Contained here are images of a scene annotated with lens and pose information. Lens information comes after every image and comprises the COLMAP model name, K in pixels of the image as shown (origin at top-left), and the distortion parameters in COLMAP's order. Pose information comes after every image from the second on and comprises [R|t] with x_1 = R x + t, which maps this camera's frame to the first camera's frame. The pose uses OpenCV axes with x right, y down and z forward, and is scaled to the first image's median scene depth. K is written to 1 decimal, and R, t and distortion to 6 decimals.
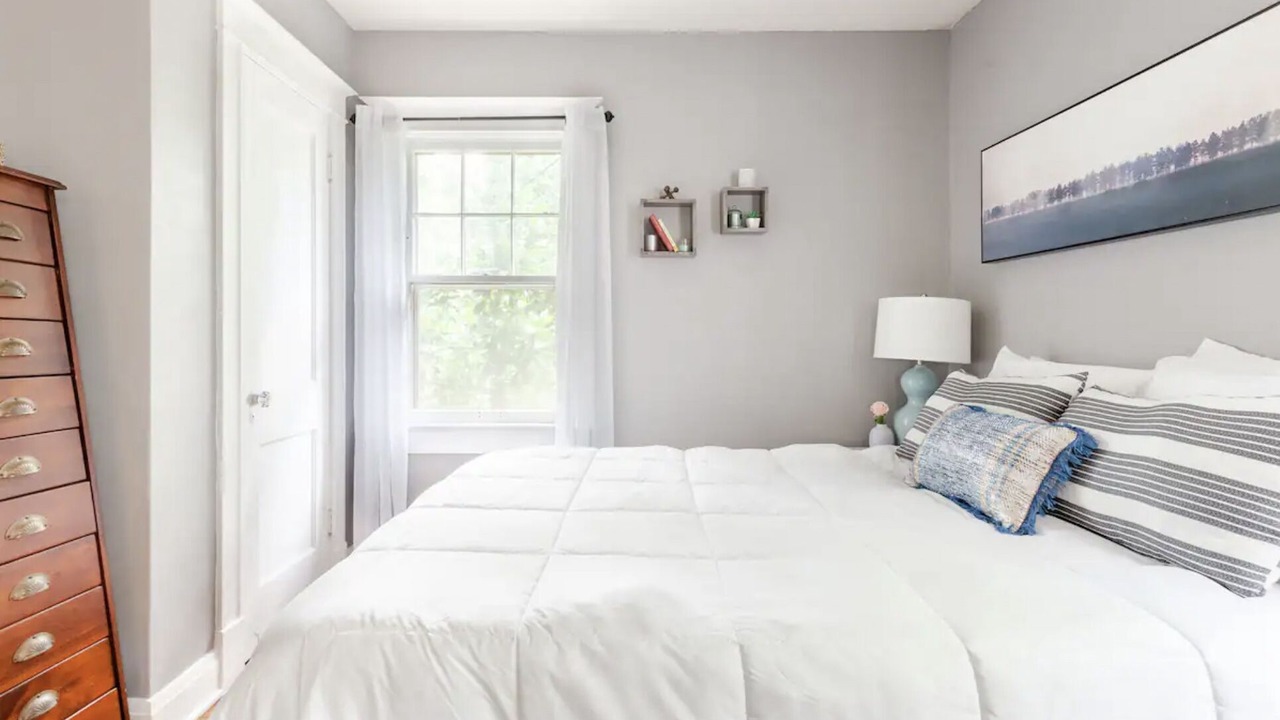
lens RADIAL K [[613.3, 0, 643.2], [0, 613.3, 354.1], [0, 0, 1]] dist [-0.000453, 0.005696]
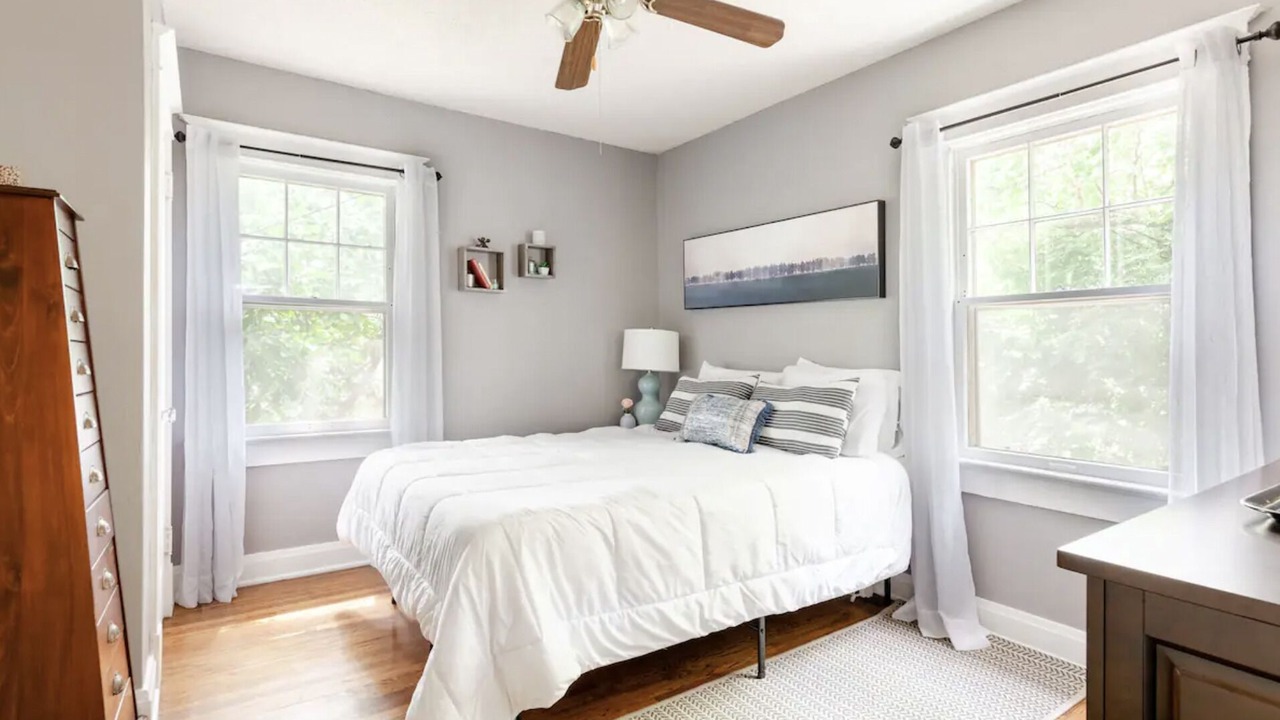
lens RADIAL K [[613.3, 0, 643.2], [0, 613.3, 354.1], [0, 0, 1]] dist [-0.000453, 0.005696]
pose [[0.824296, 0.002323, 0.566155, -0.446185], [0.011144, 0.999731, -0.020327, 0.000571], [-0.566050, 0.023065, 0.824048, -0.263612]]
